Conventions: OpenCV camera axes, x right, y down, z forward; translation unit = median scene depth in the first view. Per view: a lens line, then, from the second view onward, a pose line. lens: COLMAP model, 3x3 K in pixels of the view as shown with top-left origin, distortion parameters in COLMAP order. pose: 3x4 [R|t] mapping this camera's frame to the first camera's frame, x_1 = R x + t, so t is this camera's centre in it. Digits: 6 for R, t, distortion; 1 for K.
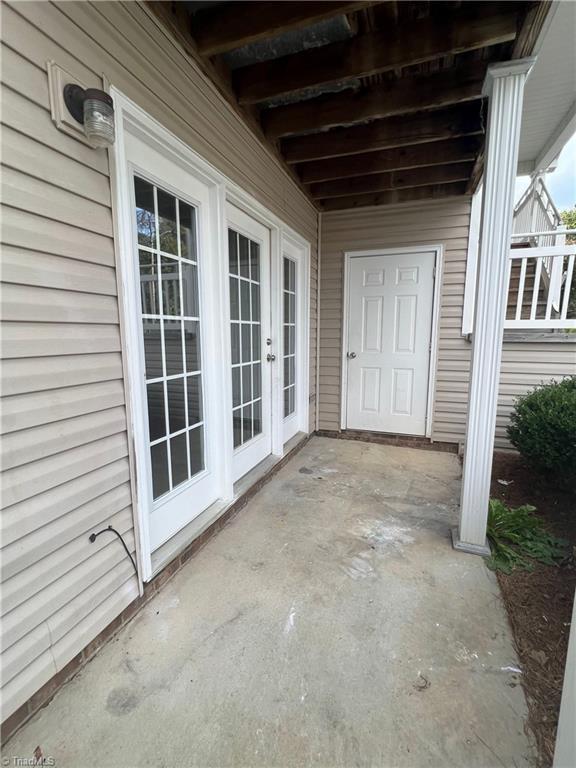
lens RADIAL K [[347.2, 0, 291.2], [0, 347.2, 383.2], [0, 0, 1]] dist [-0.004675, 0.002255]
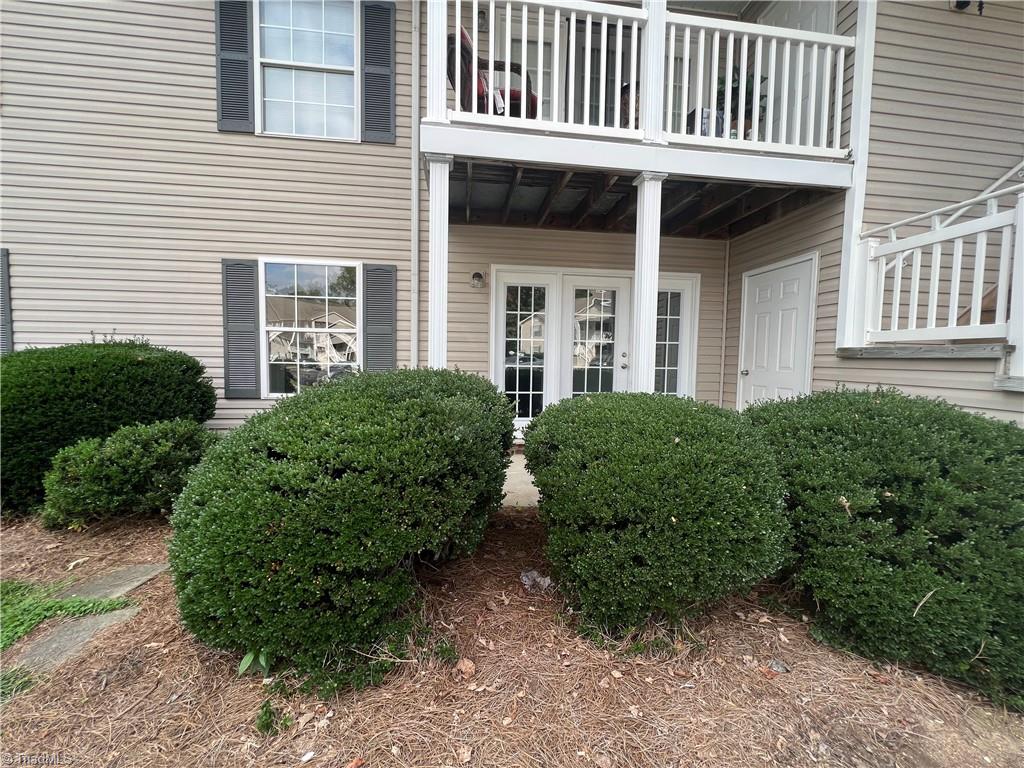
lens RADIAL K [[409.8, 0, 514.3], [0, 409.8, 382.8], [0, 0, 1]] dist [-0.000549, 0.000119]
pose [[0.472970, 0.060526, -0.878997, 1.894094], [-0.145338, 0.989331, -0.010080, 0.118957], [0.869009, 0.132519, 0.476720, -0.272836]]
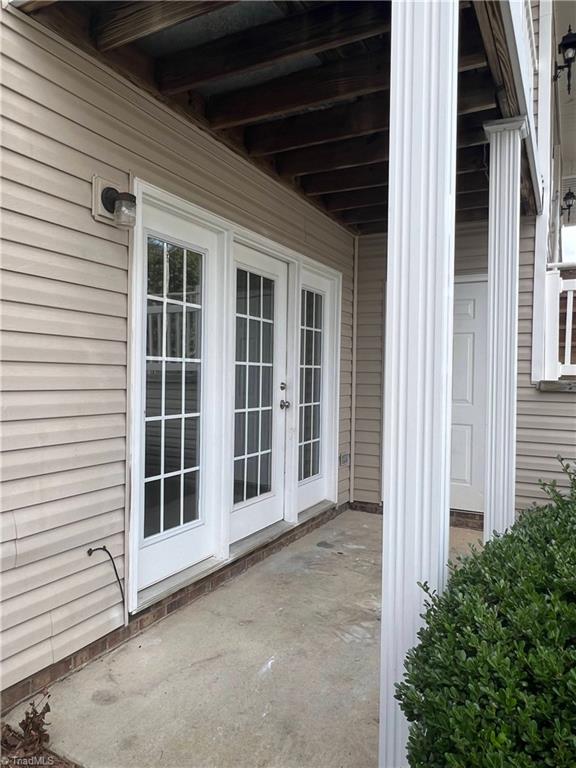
lens RADIAL K [[527.8, 0, 289.8], [0, 527.8, 382.6], [0, 0, 1]] dist [-0.001747, -0.001691]
pose [[0.990795, 0.017003, -0.134300, 0.205103], [-0.034968, 0.990557, -0.132565, 0.073751], [0.130778, 0.136040, 0.982034, -0.474169]]
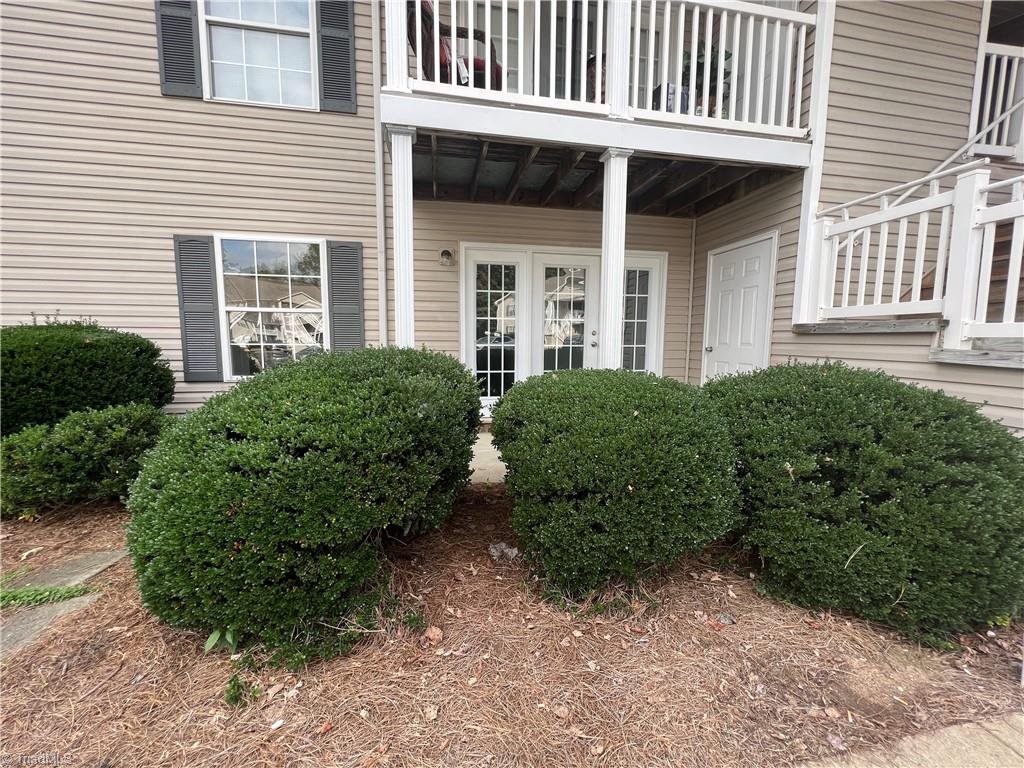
lens RADIAL K [[409.8, 0, 514.8], [0, 409.8, 382.9], [0, 0, 1]] dist [-0.000549, 0.000119]
pose [[0.523747, 0.095015, -0.846558, 1.923454], [-0.131900, 0.990821, 0.029603, 0.123216], [0.841601, 0.096157, 0.531472, -0.249846]]
